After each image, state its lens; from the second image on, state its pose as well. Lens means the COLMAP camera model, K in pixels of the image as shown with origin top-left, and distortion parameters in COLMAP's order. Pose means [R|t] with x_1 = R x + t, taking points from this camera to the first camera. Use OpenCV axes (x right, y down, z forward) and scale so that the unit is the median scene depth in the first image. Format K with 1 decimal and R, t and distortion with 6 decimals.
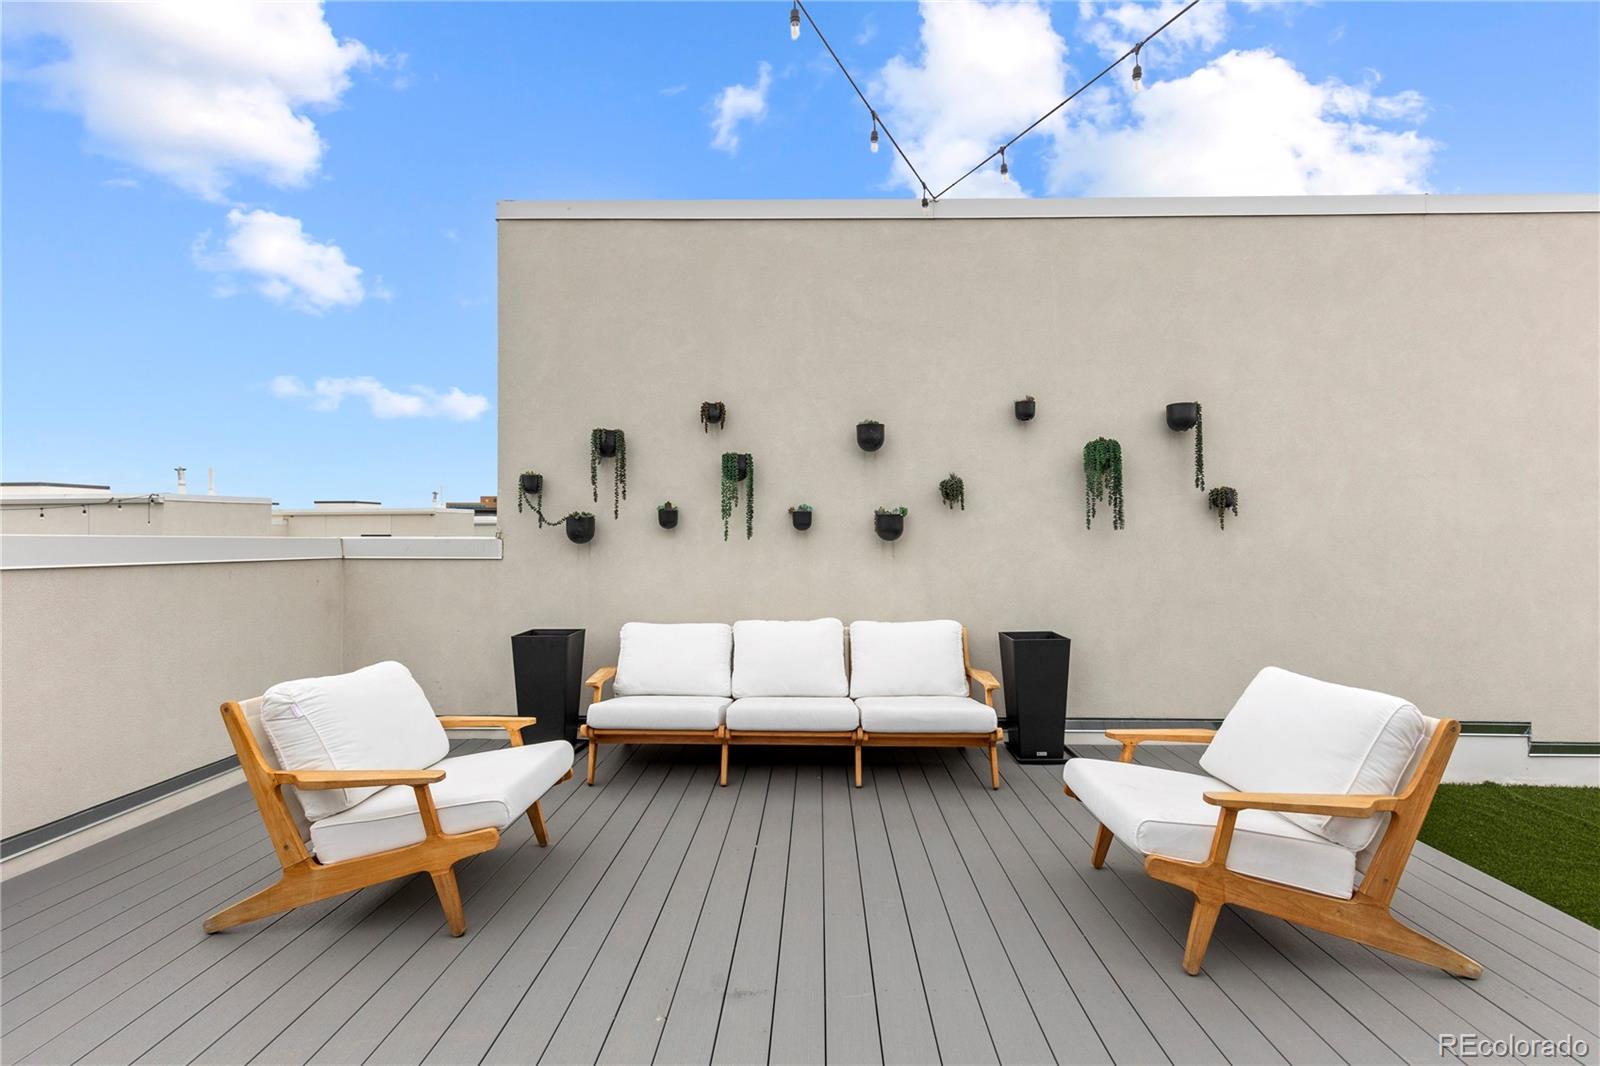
lens RADIAL K [[722.9, 0, 808.9], [0, 722.9, 533.0], [0, 0, 1]] dist [0.009812, -0.002738]
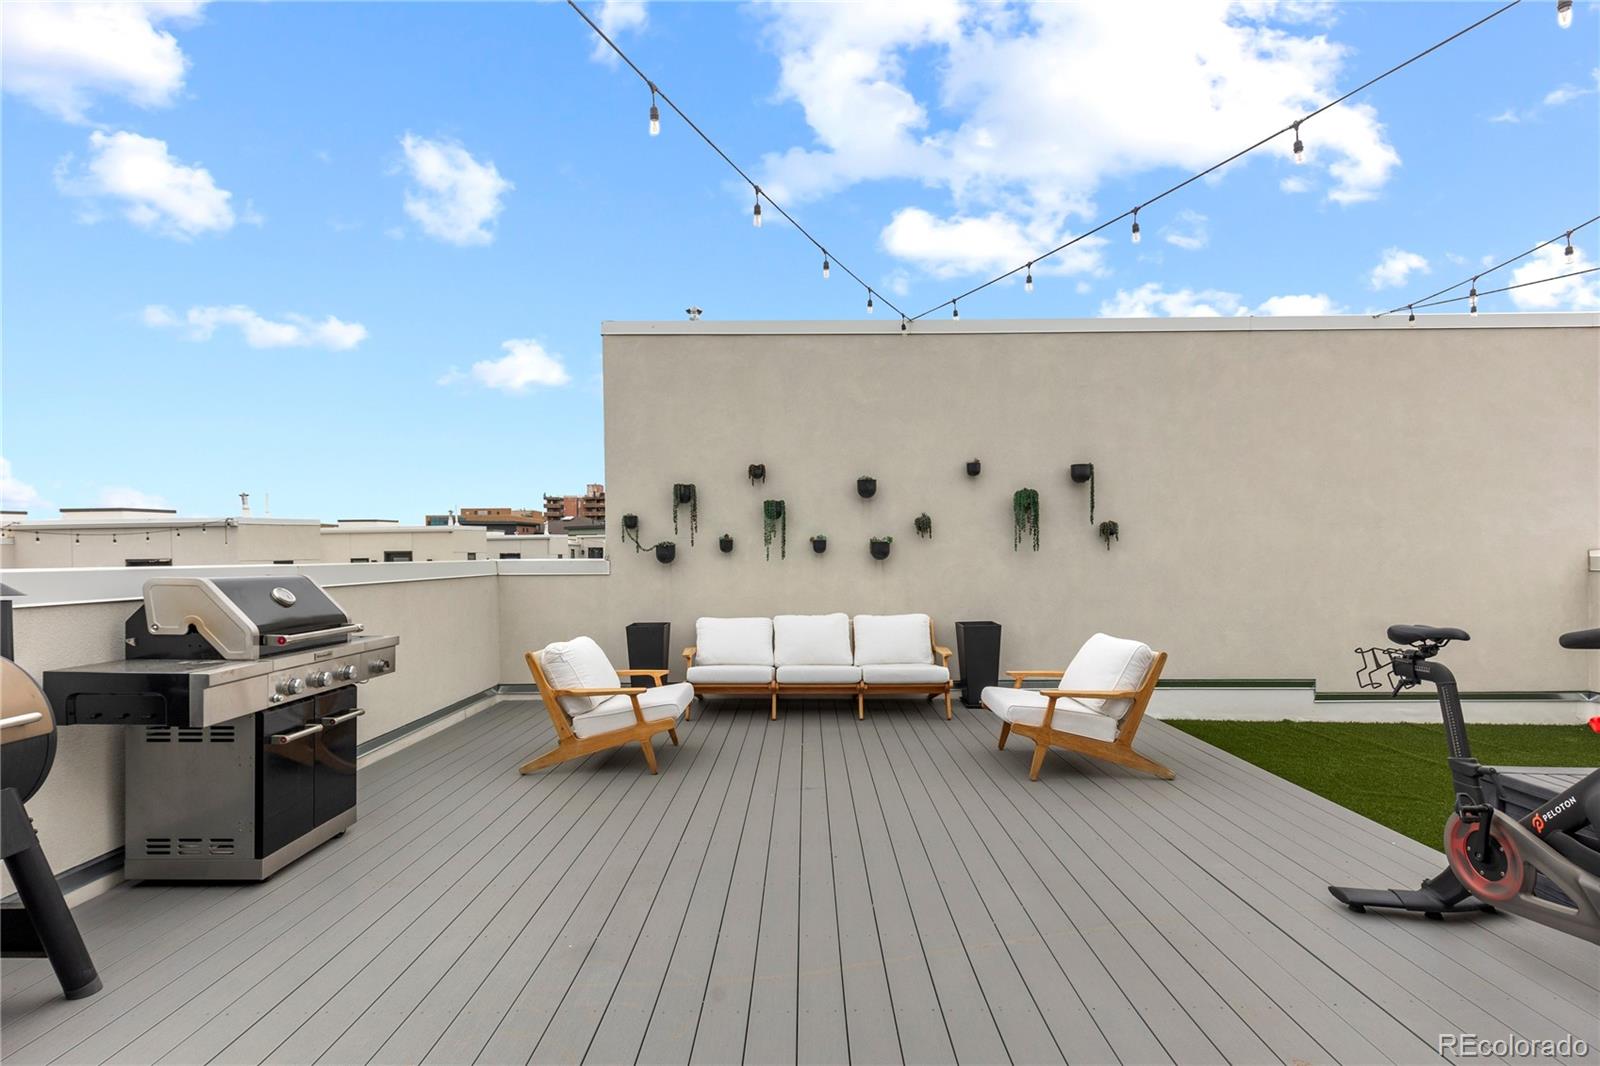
lens RADIAL K [[722.9, 0, 795.9], [0, 722.9, 566.6], [0, 0, 1]] dist [0.009812, -0.002738]
pose [[0.999962, -0.008134, -0.003139, -0.058536], [0.008228, 0.999477, 0.031280, -0.024518], [0.002883, -0.031305, 0.999506, -0.494451]]
